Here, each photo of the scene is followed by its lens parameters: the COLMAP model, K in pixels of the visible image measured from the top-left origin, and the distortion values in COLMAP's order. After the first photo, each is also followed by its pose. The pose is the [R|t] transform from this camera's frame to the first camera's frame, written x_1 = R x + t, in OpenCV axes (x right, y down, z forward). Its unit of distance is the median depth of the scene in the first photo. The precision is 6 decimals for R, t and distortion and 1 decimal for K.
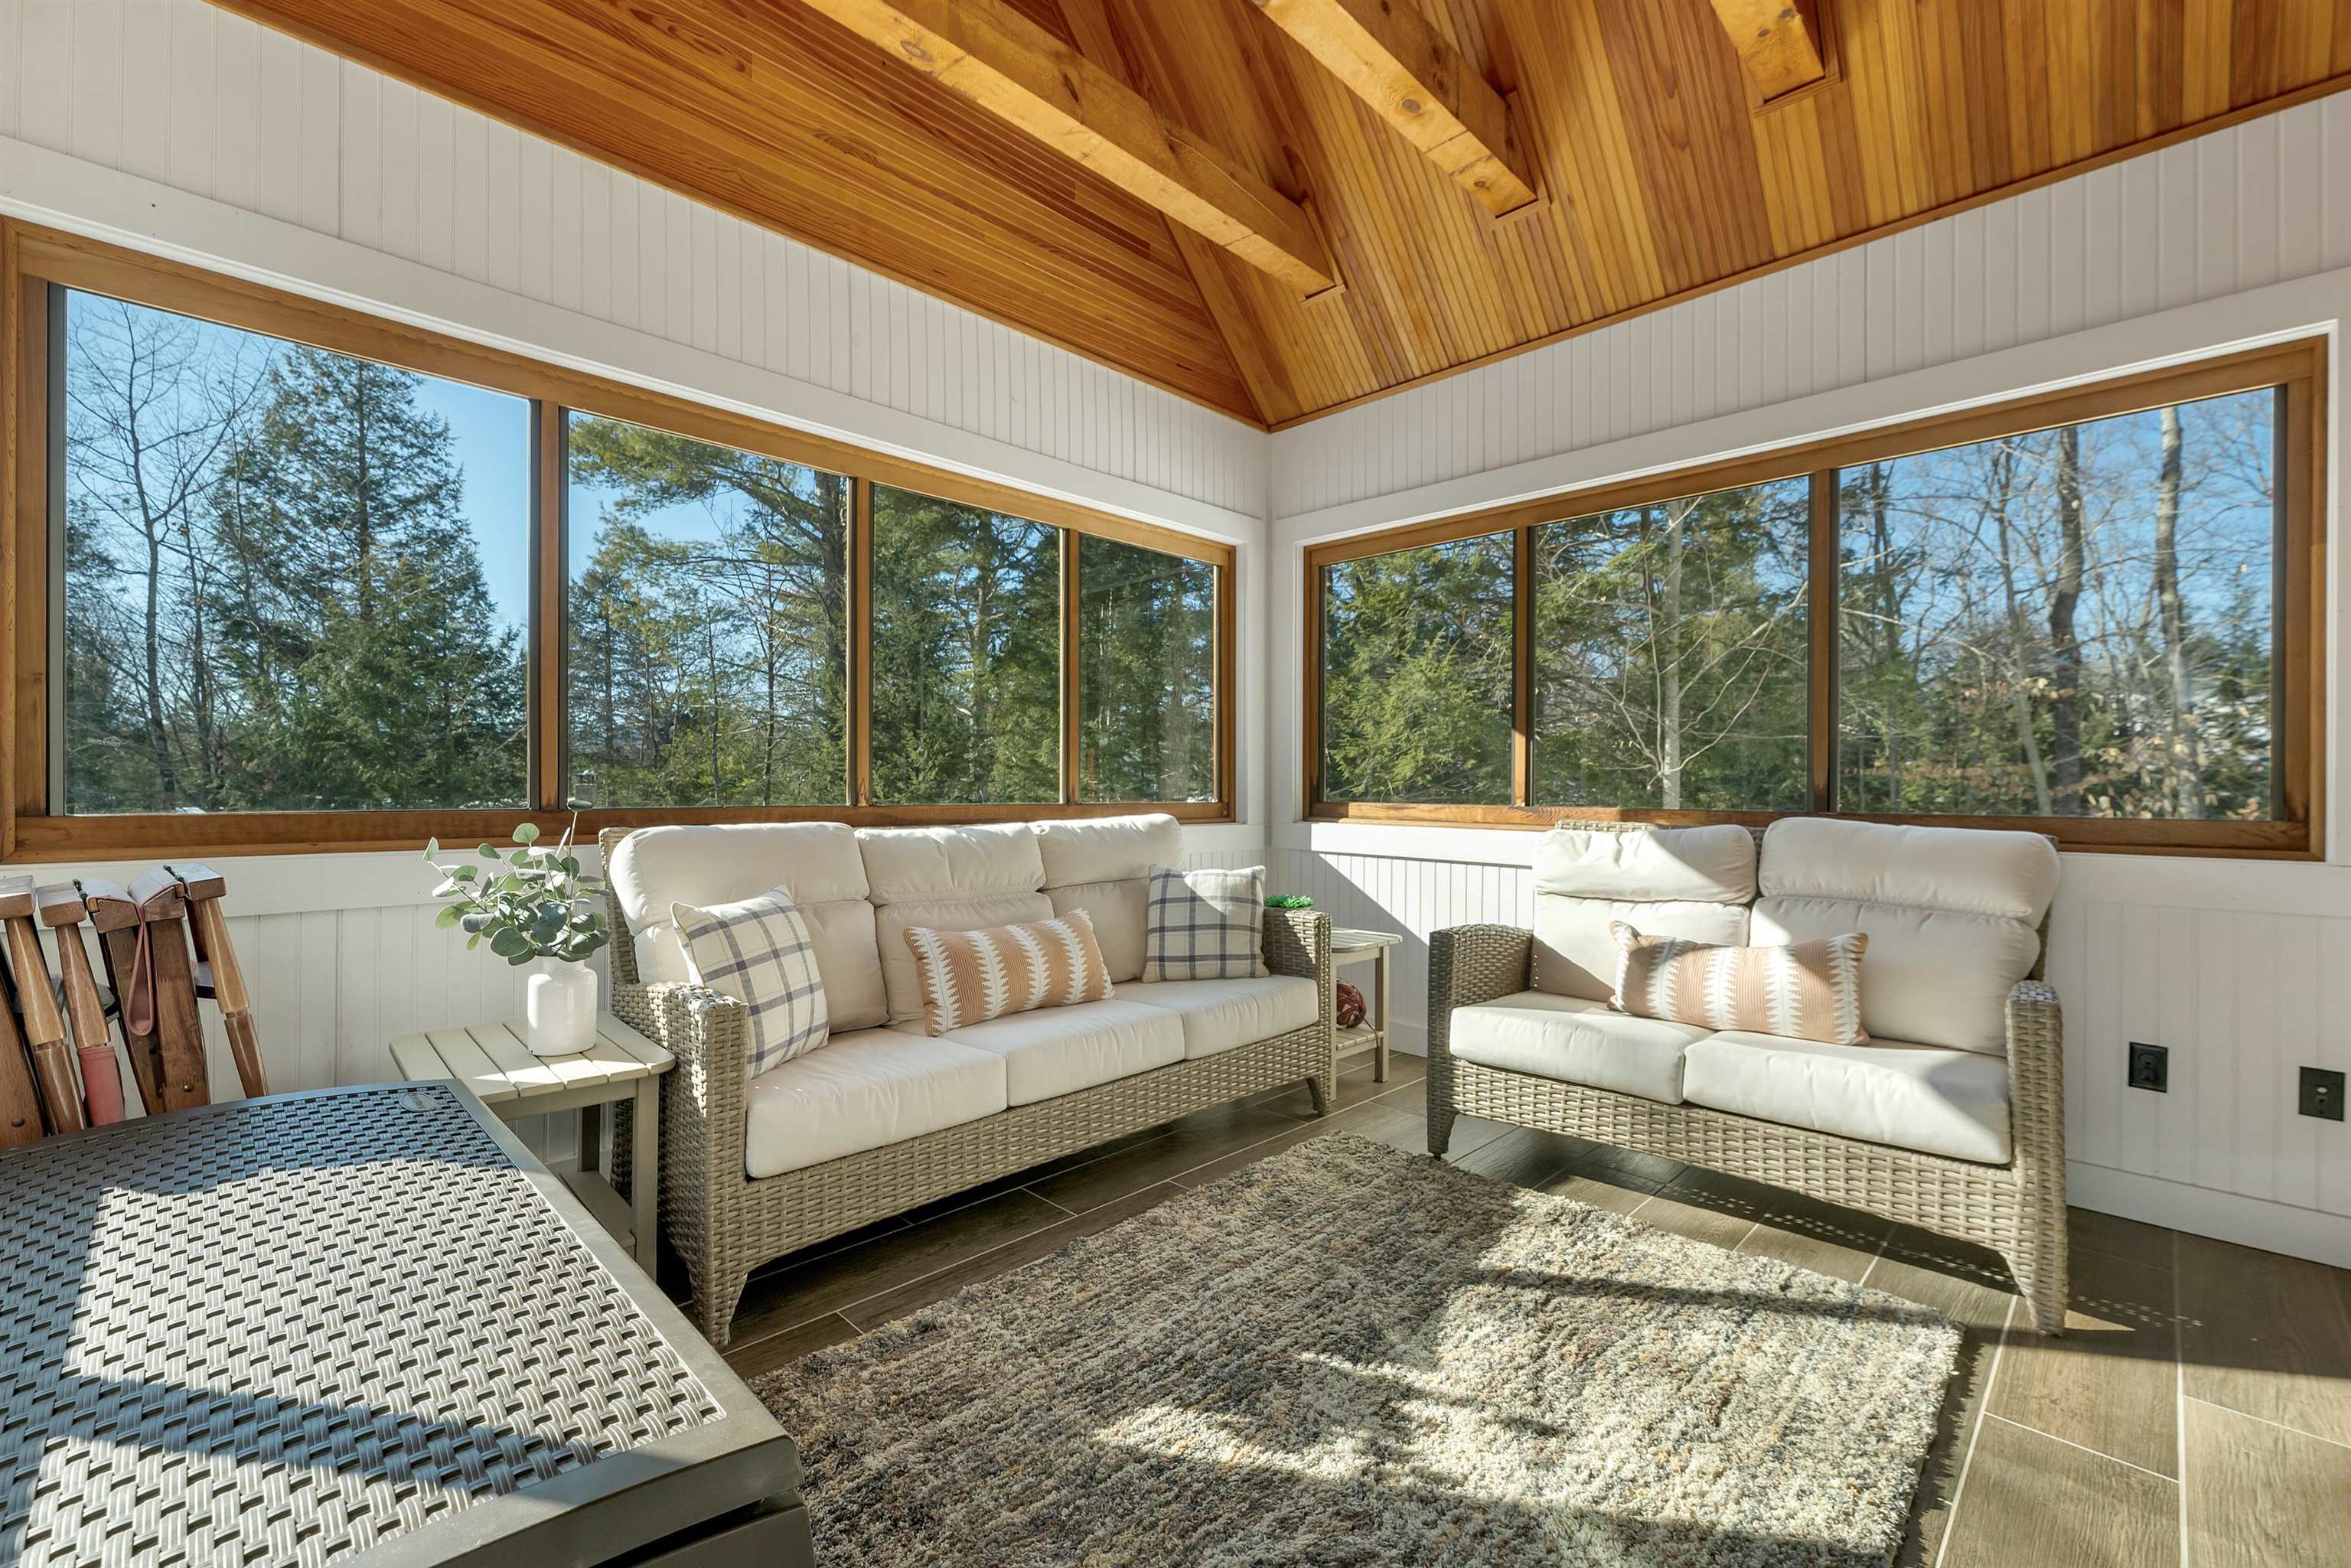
lens RADIAL K [[984.7, 0, 1163.2], [0, 984.7, 797.3], [0, 0, 1]] dist [0.007180, 0.000357]
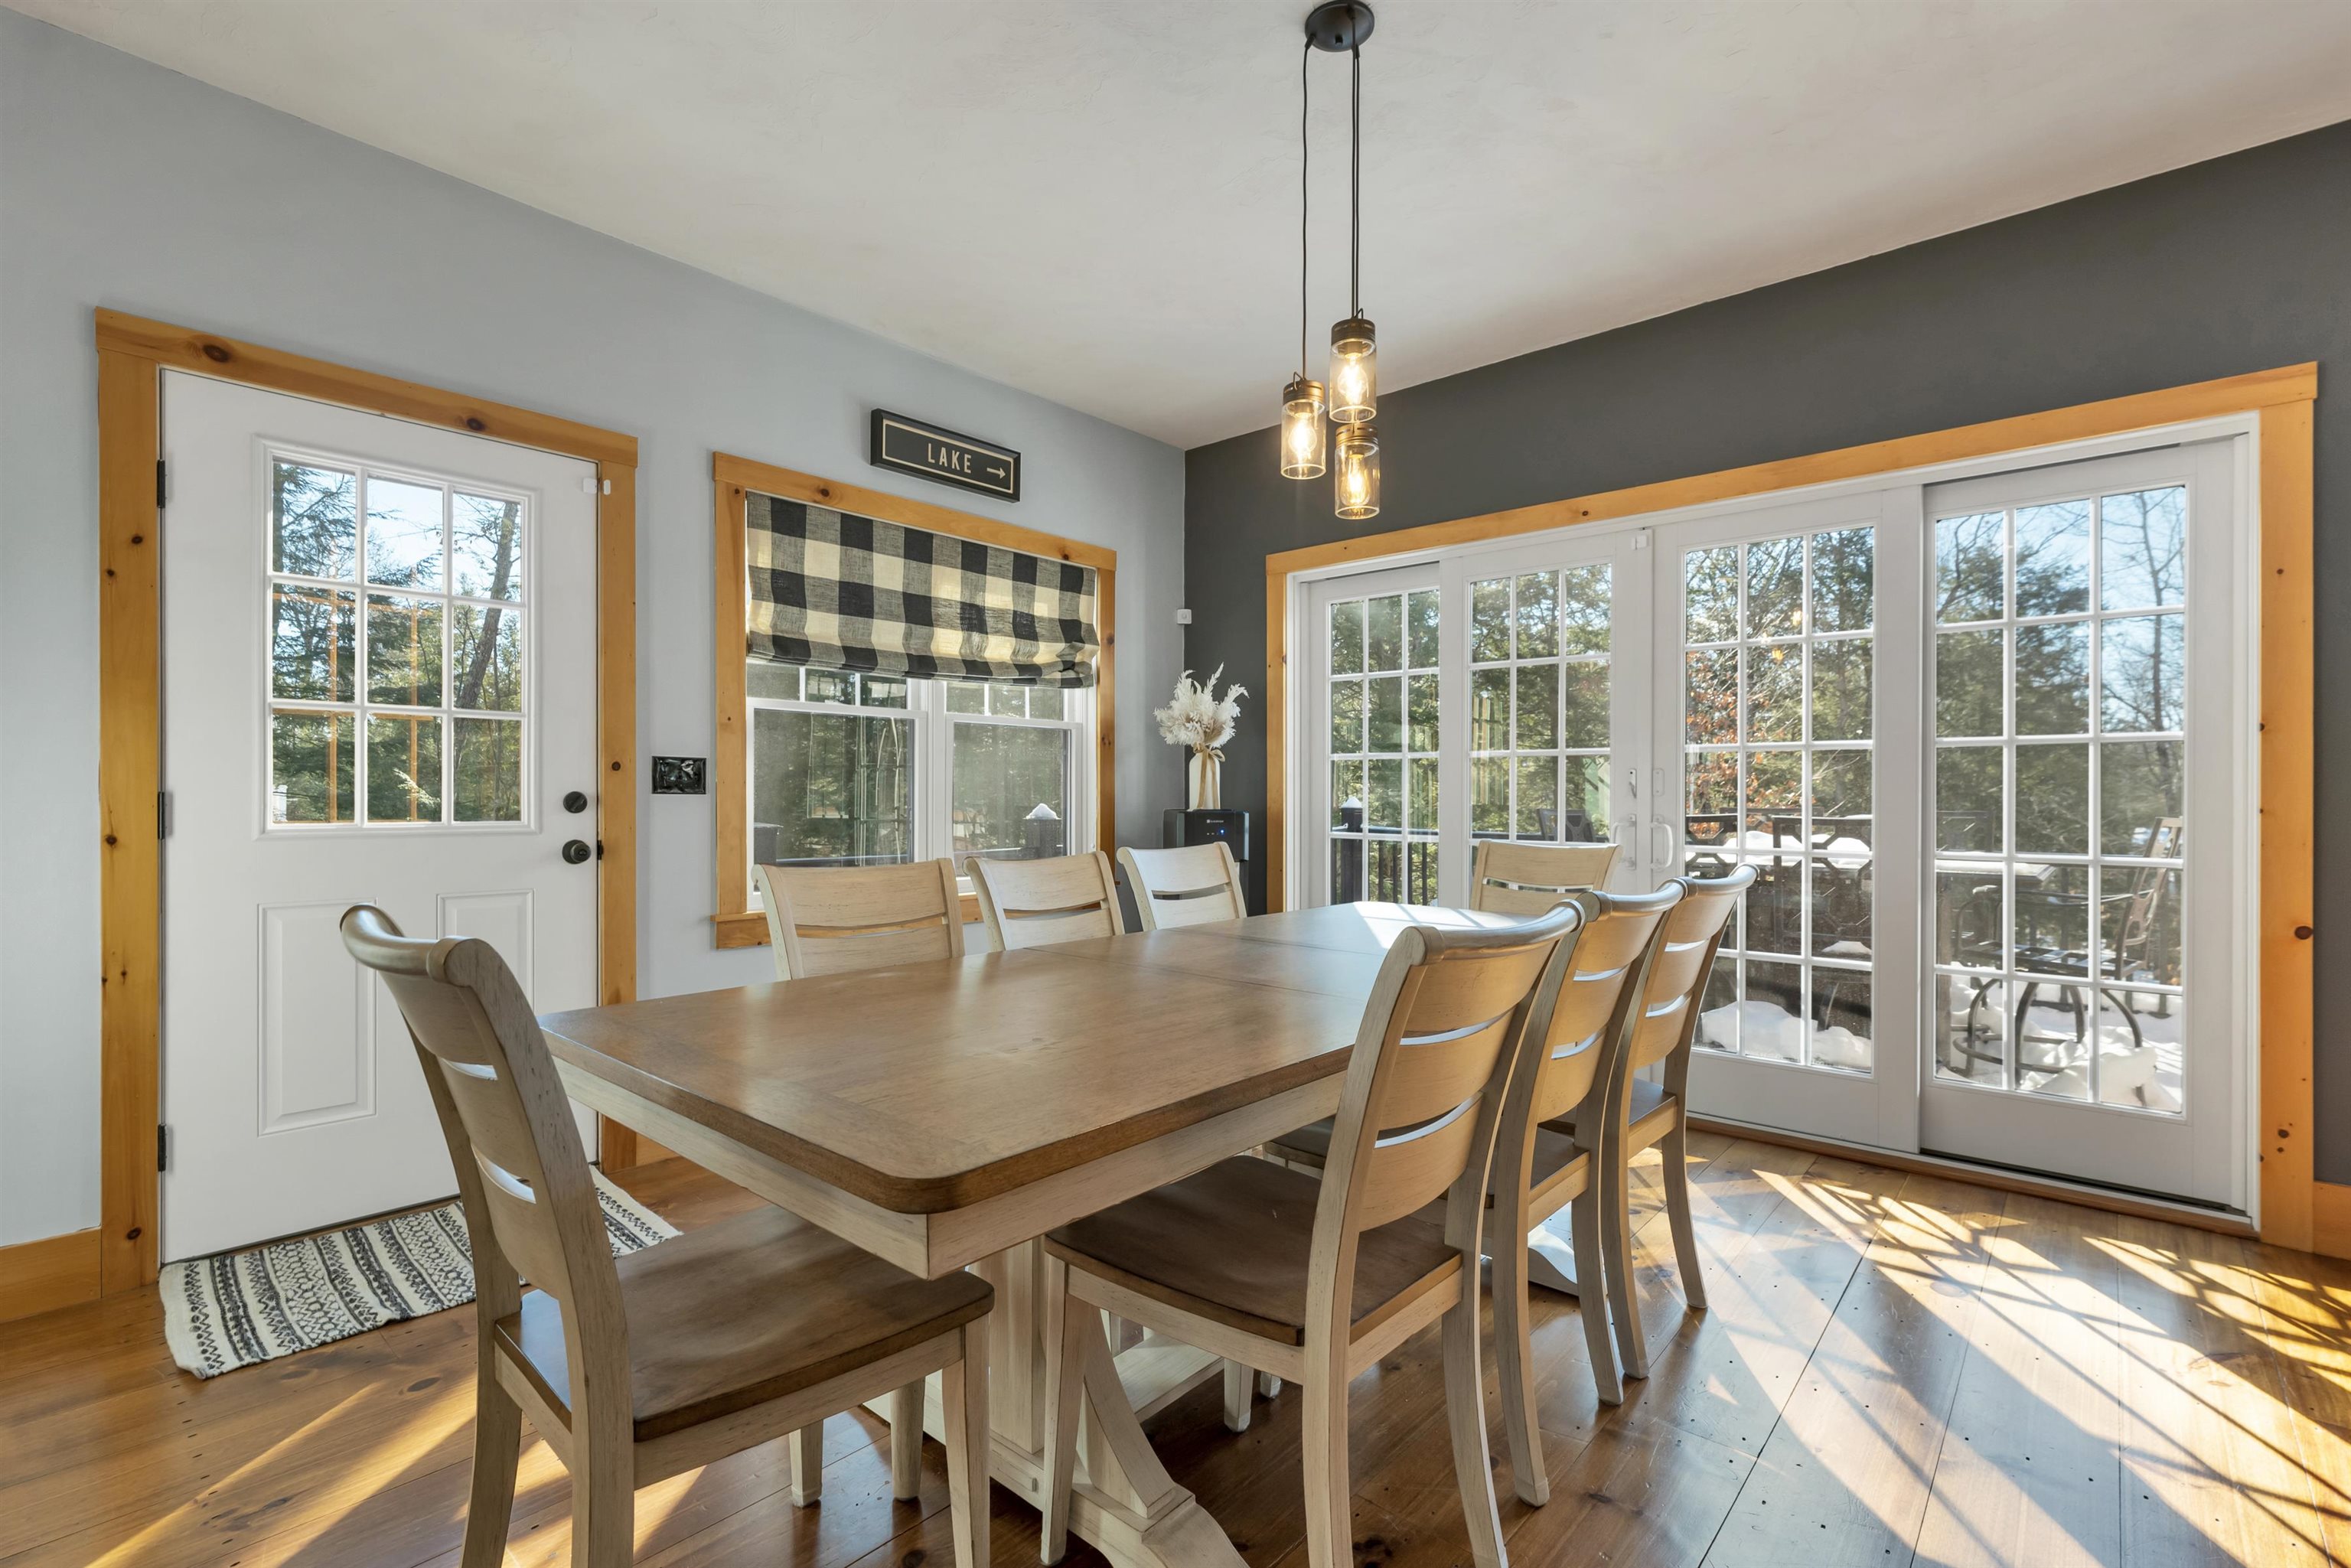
lens RADIAL K [[1055.2, 0, 1168.4], [0, 1055.2, 792.1], [0, 0, 1]] dist [0.003395, 0.000224]
pose [[0.063629, -0.009369, -0.997930, 0.677173], [-0.016247, 0.999814, -0.010422, -0.005651], [0.997841, 0.016876, 0.063465, -1.298228]]
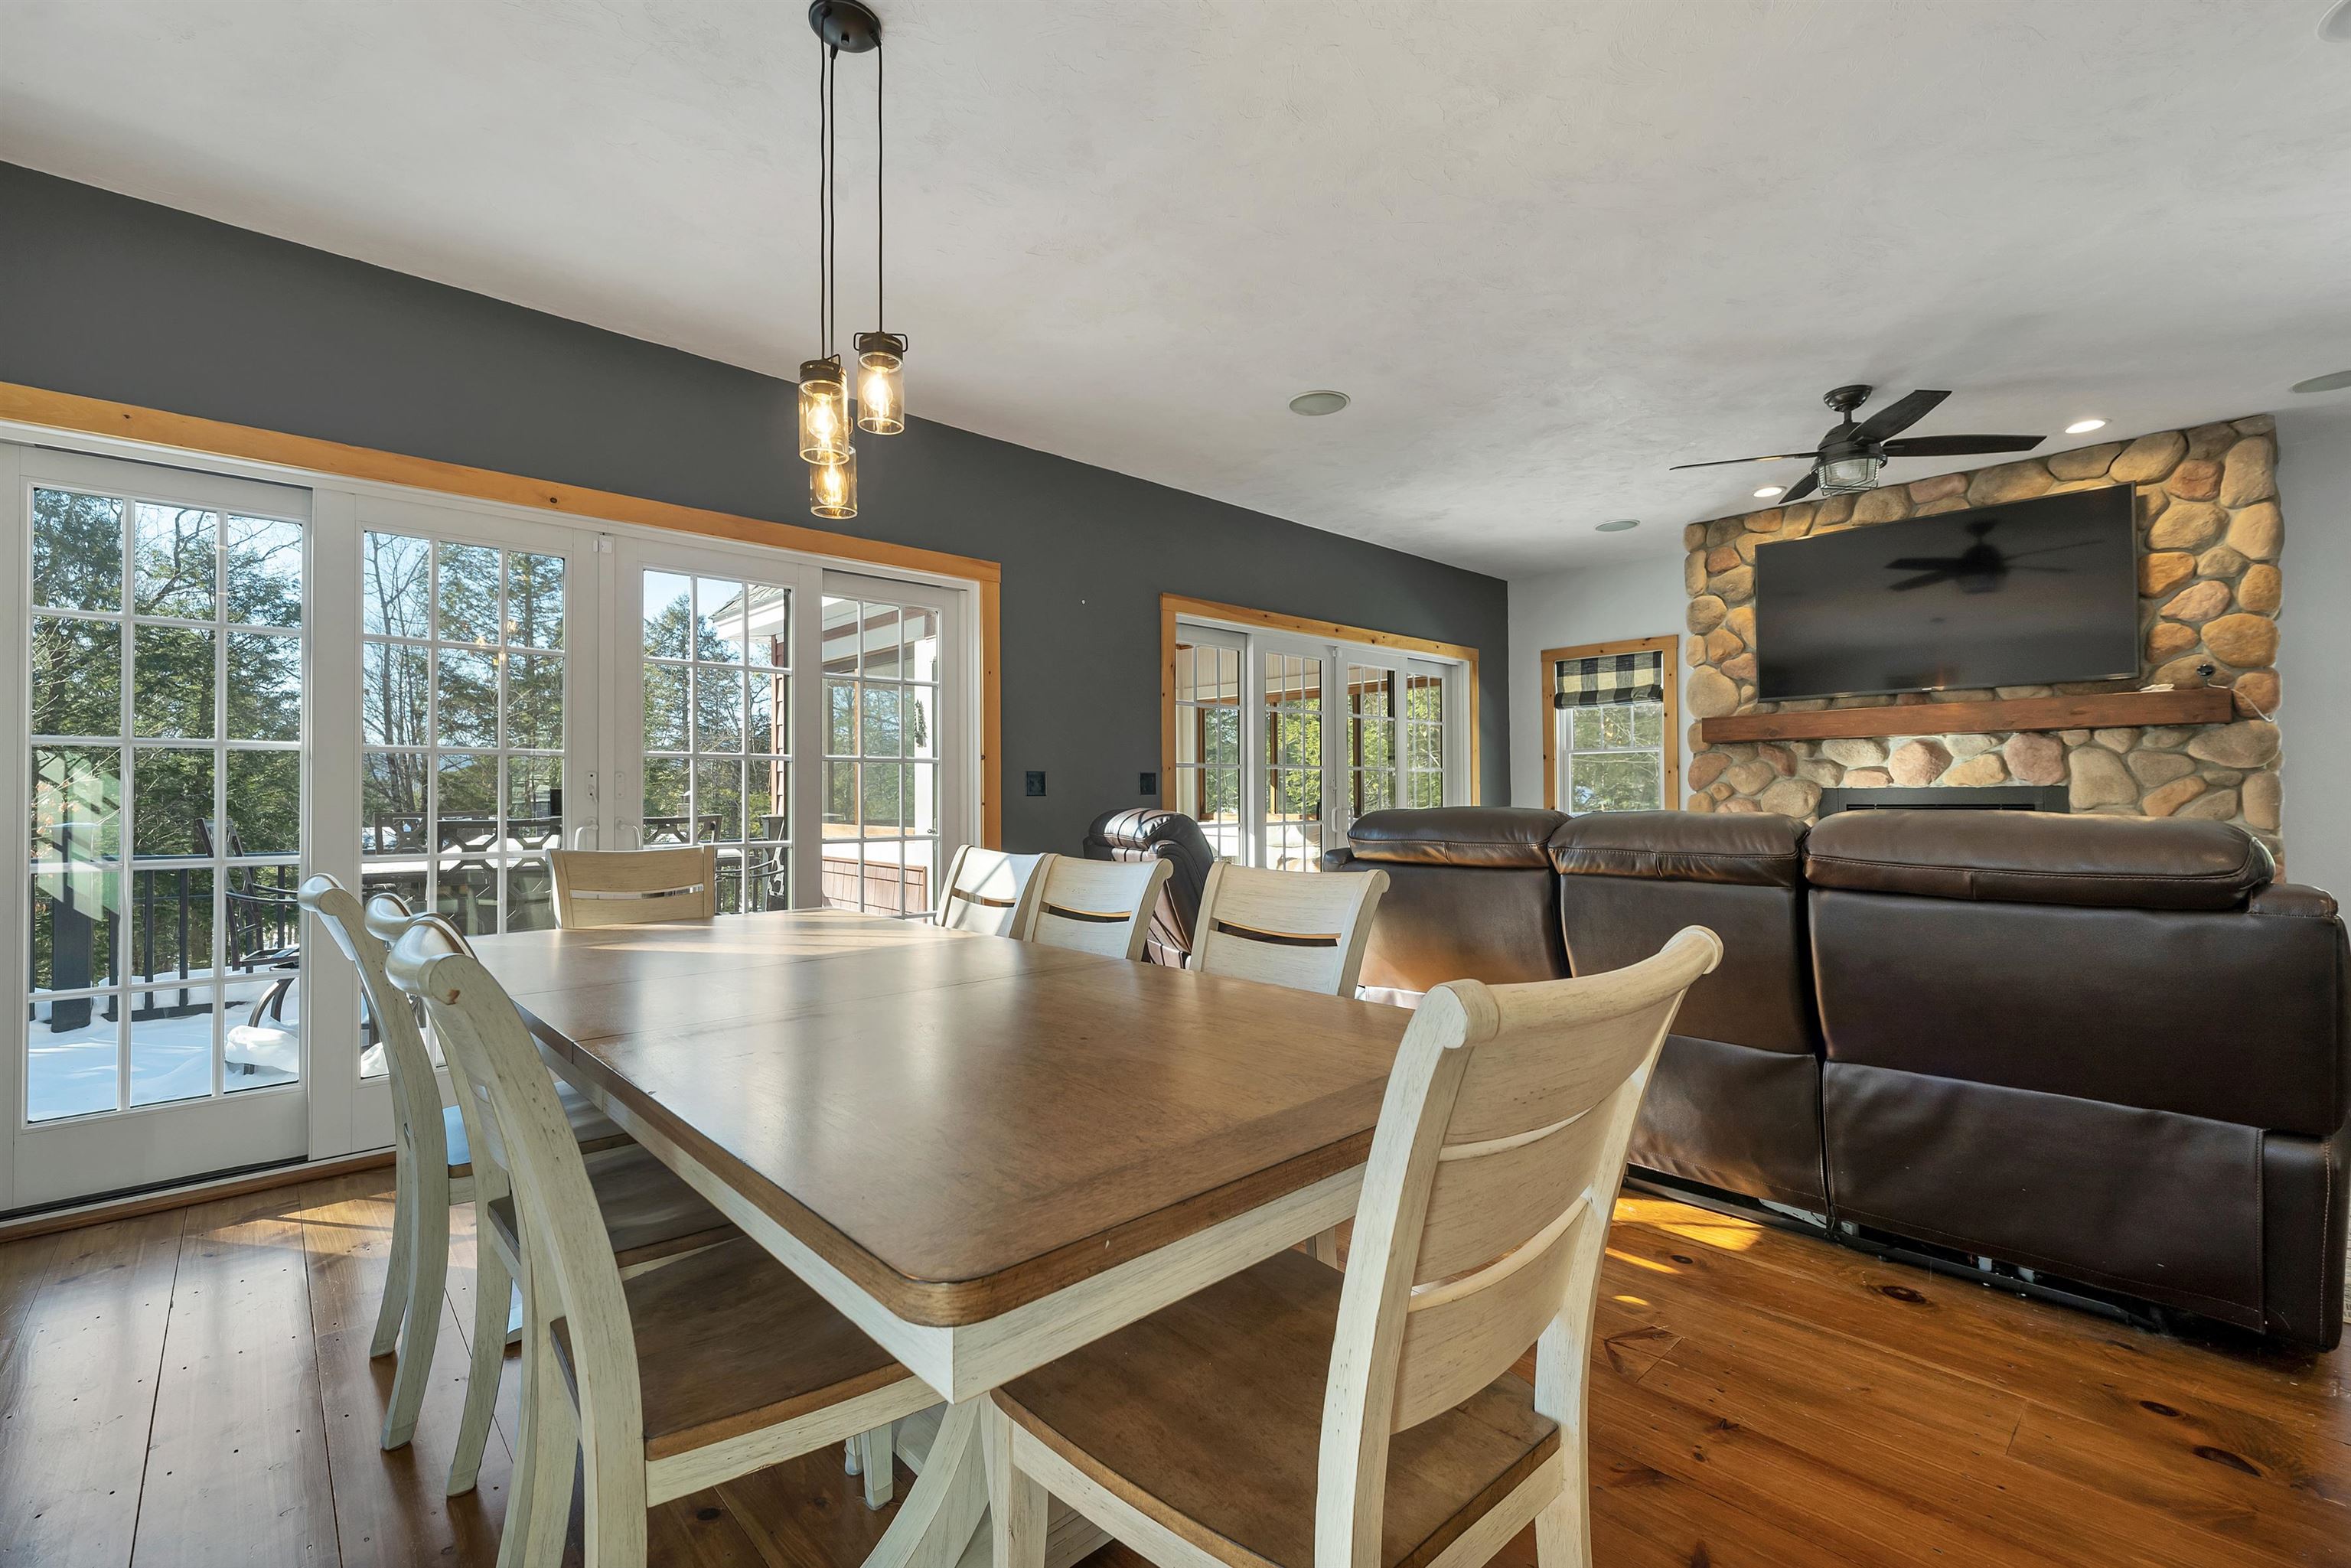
lens RADIAL K [[1001.8, 0, 1175.5], [0, 1001.8, 784.0], [0, 0, 1]] dist [-0.001632, -0.000042]
pose [[0.999438, -0.013974, -0.030470, 0.233027], [0.013204, 0.999592, -0.025332, -0.002522], [0.030812, 0.024916, 0.999215, -1.775129]]
